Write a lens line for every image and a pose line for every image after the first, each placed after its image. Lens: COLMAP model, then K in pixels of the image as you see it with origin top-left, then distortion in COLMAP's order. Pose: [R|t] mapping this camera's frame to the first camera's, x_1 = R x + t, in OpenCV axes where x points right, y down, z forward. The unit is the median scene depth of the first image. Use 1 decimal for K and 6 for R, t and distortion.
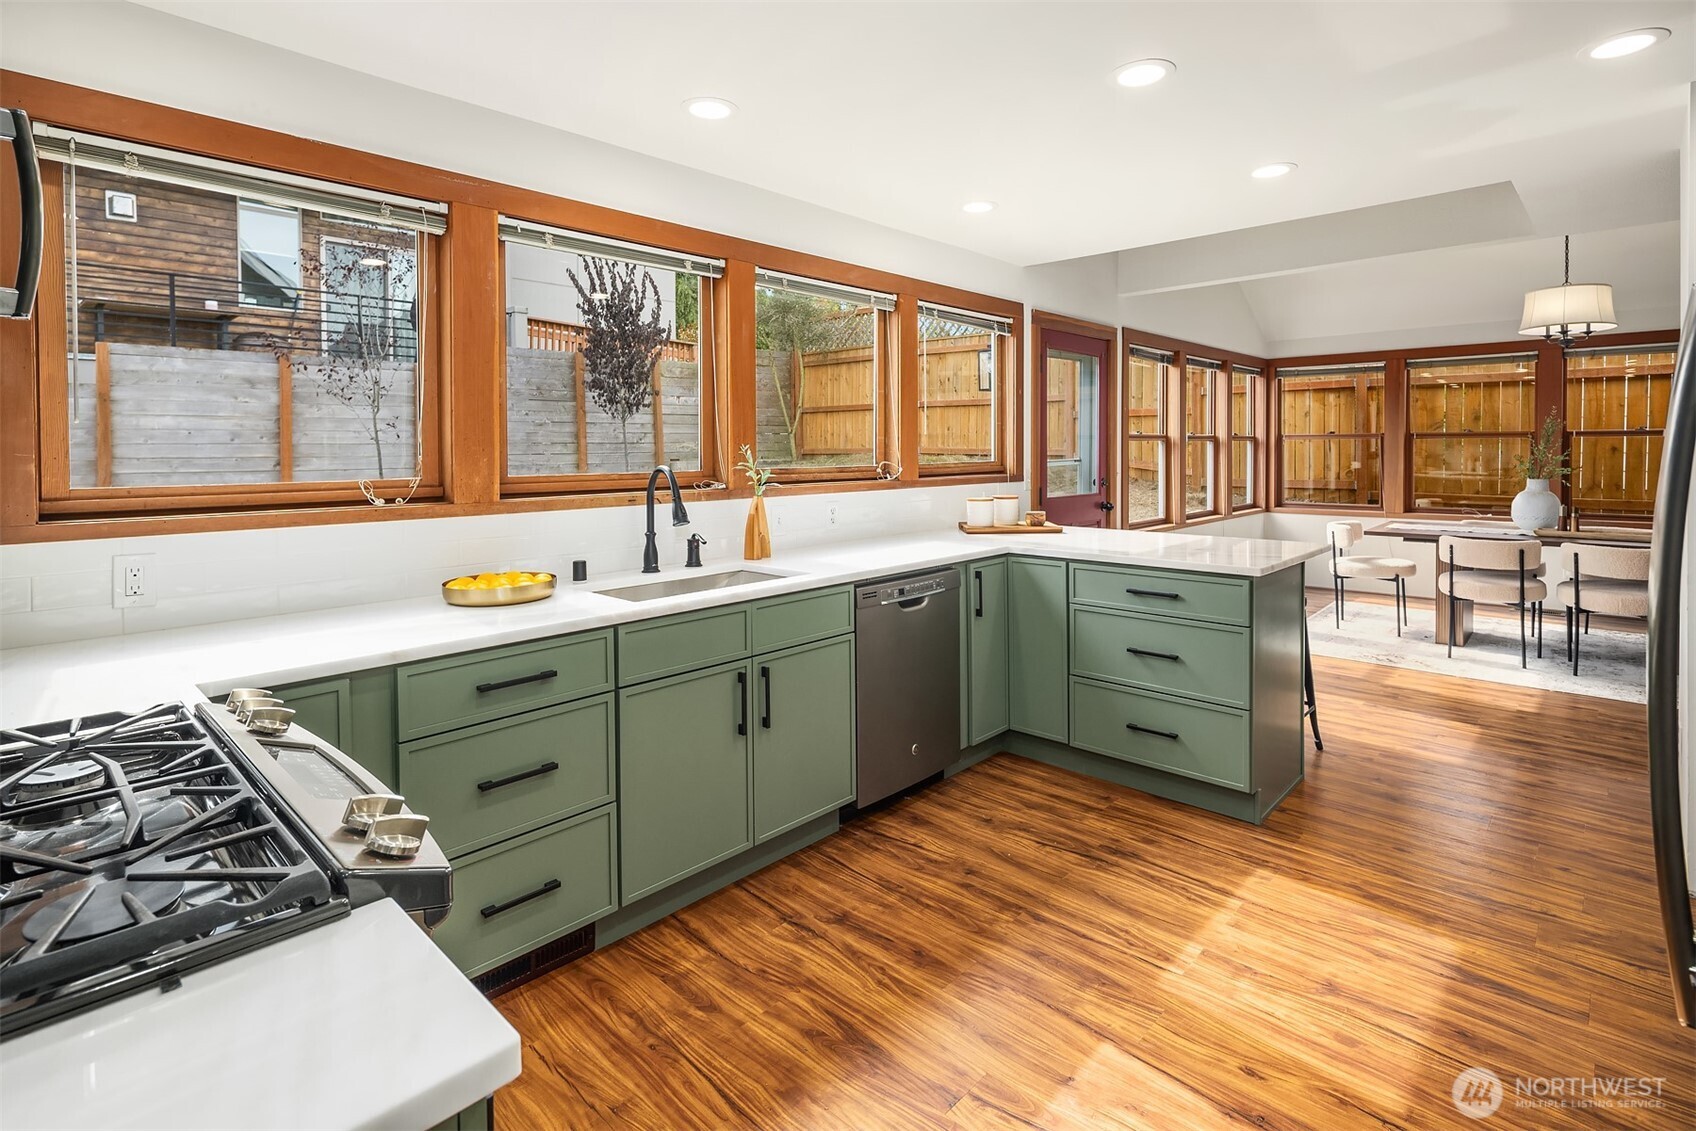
lens RADIAL K [[835.9, 0, 811.7], [0, 835.9, 472.4], [0, 0, 1]] dist [0.001826, -0.001110]
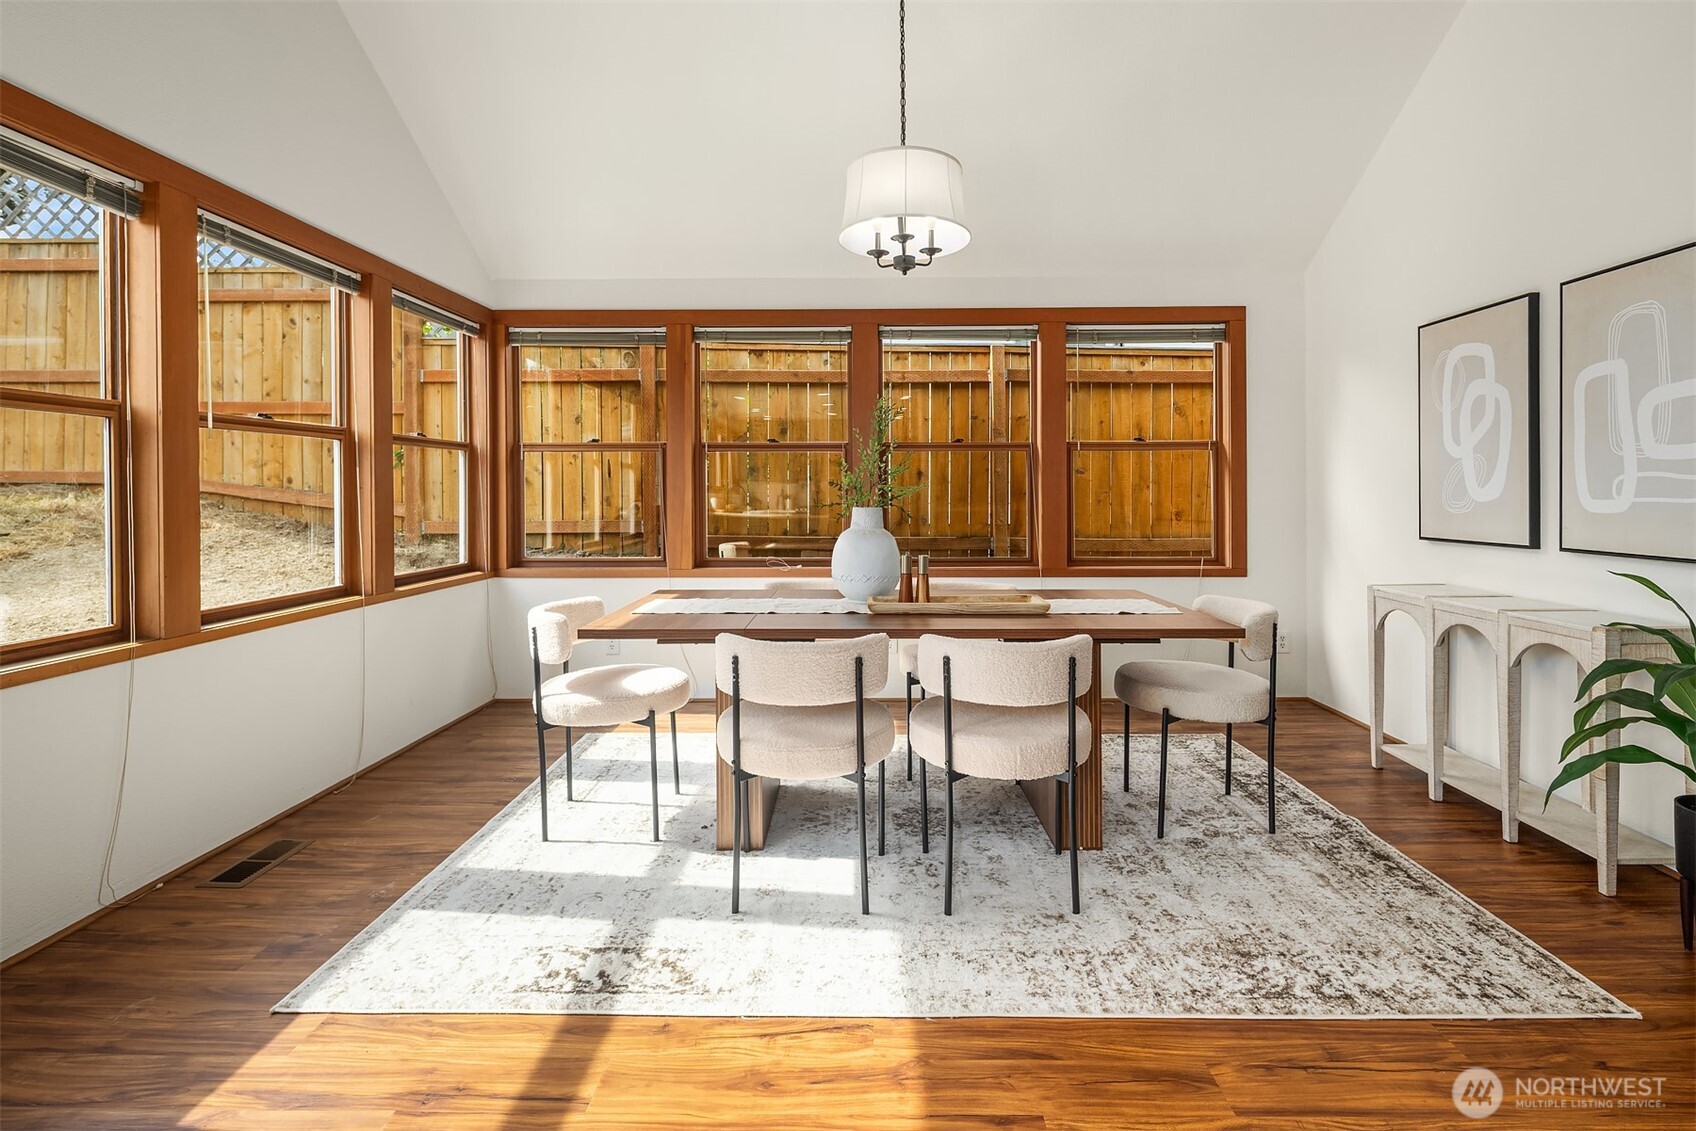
lens RADIAL K [[835.9, 0, 853.6], [0, 835.9, 501.4], [0, 0, 1]] dist [0.001826, -0.001110]
pose [[0.732004, -0.000088, 0.681301, 0.373366], [0.016973, 0.999692, -0.018108, 0.011126], [-0.681089, 0.024819, 0.731780, 0.463646]]
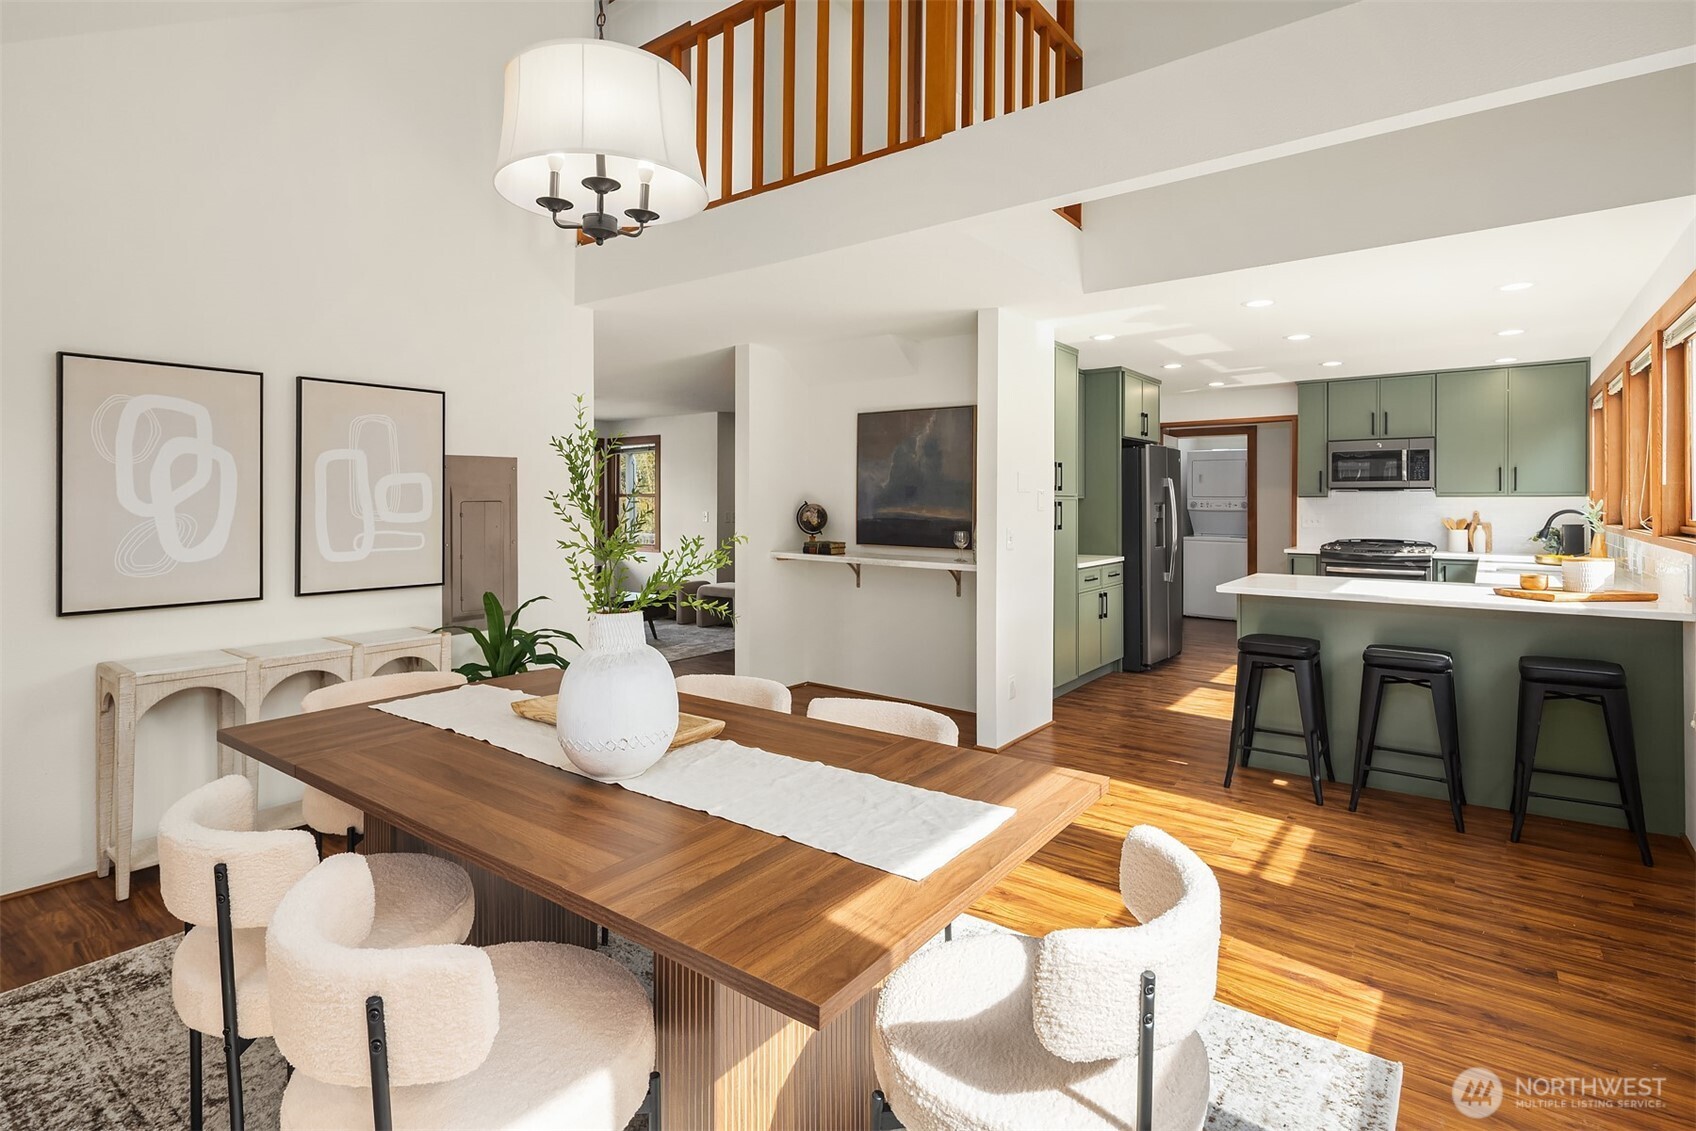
lens RADIAL K [[835.9, 0, 826.5], [0, 835.9, 514.1], [0, 0, 1]] dist [0.001826, -0.001110]
pose [[-0.993420, 0.014775, -0.113569, 0.662357], [0.009305, 0.998778, 0.048546, -0.038296], [0.114147, 0.047170, -0.992343, 1.081226]]
